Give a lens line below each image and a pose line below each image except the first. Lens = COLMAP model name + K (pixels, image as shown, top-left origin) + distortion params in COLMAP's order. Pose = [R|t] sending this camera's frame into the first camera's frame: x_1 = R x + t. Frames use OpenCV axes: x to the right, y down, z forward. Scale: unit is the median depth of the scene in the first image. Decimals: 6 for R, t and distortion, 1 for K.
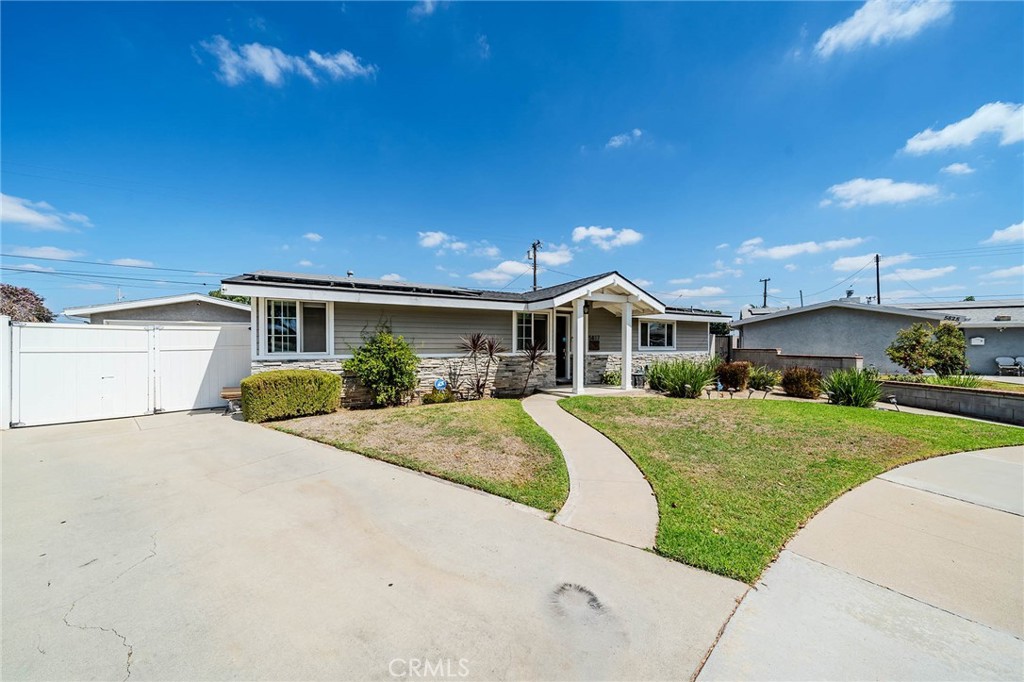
lens RADIAL K [[362.3, 0, 515.6], [0, 362.3, 338.9], [0, 0, 1]] dist [0.006143, -0.000381]
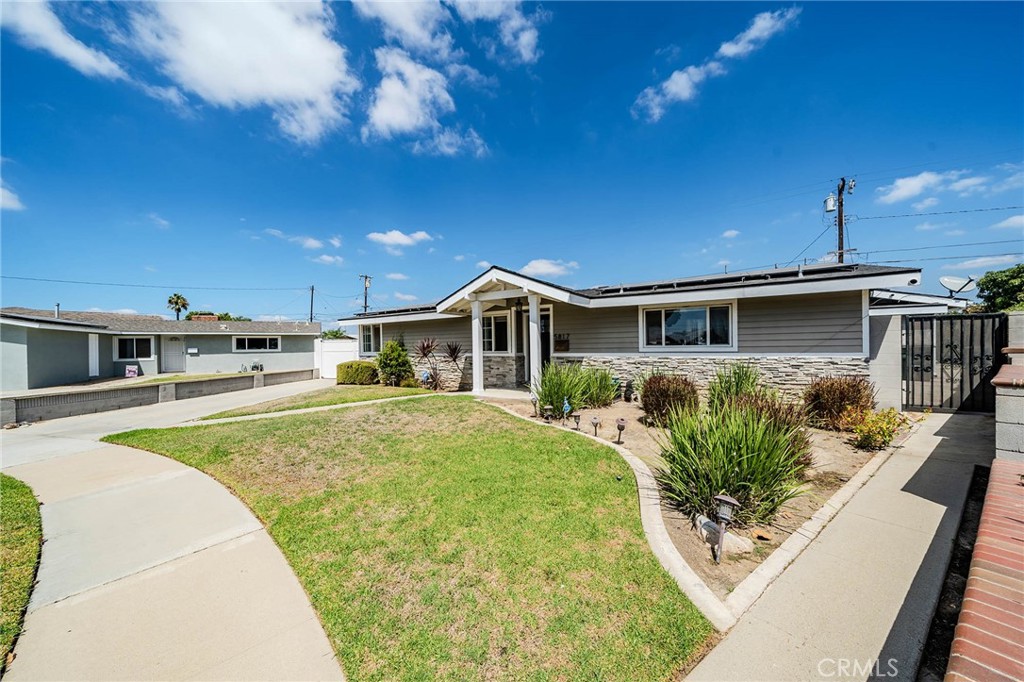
lens RADIAL K [[362.3, 0, 517.6], [0, 362.3, 346.9], [0, 0, 1]] dist [0.006143, -0.000381]
pose [[0.491752, -0.006208, -0.870713, 1.026681], [0.028703, 0.999547, 0.009084, 0.011646], [0.870262, -0.029459, 0.491708, 0.549274]]
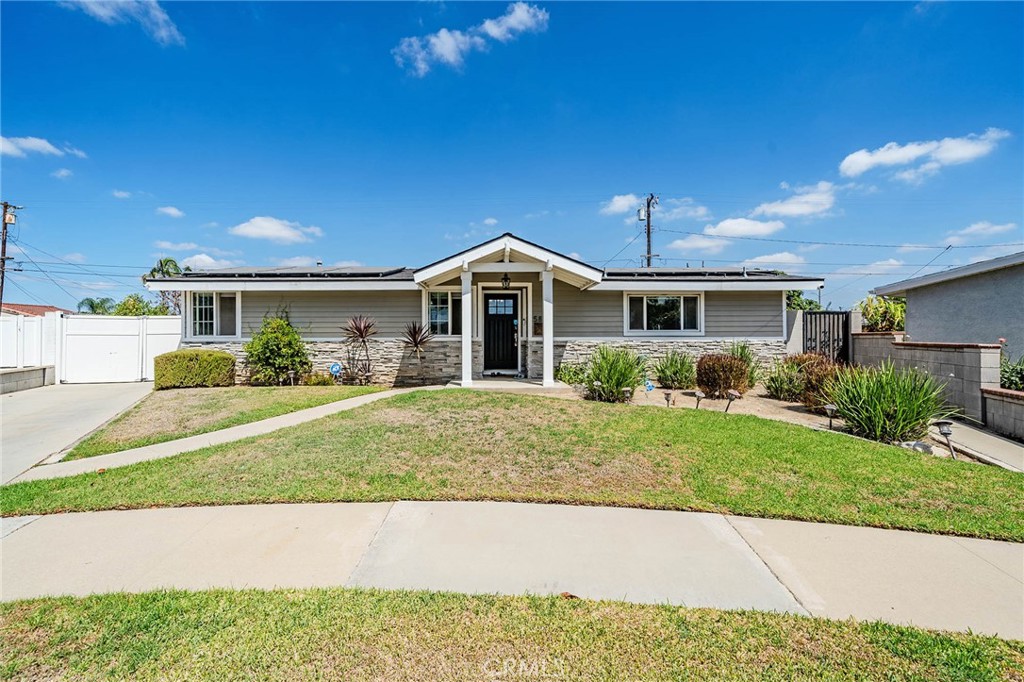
lens RADIAL K [[451.0, 0, 503.8], [0, 451.0, 334.6], [0, 0, 1]] dist [0.000216, 0.000376]
pose [[0.881417, -0.006847, -0.472289, 0.677737], [0.011730, 0.999904, 0.007397, 0.024888], [0.472193, -0.012060, 0.881413, 0.117034]]
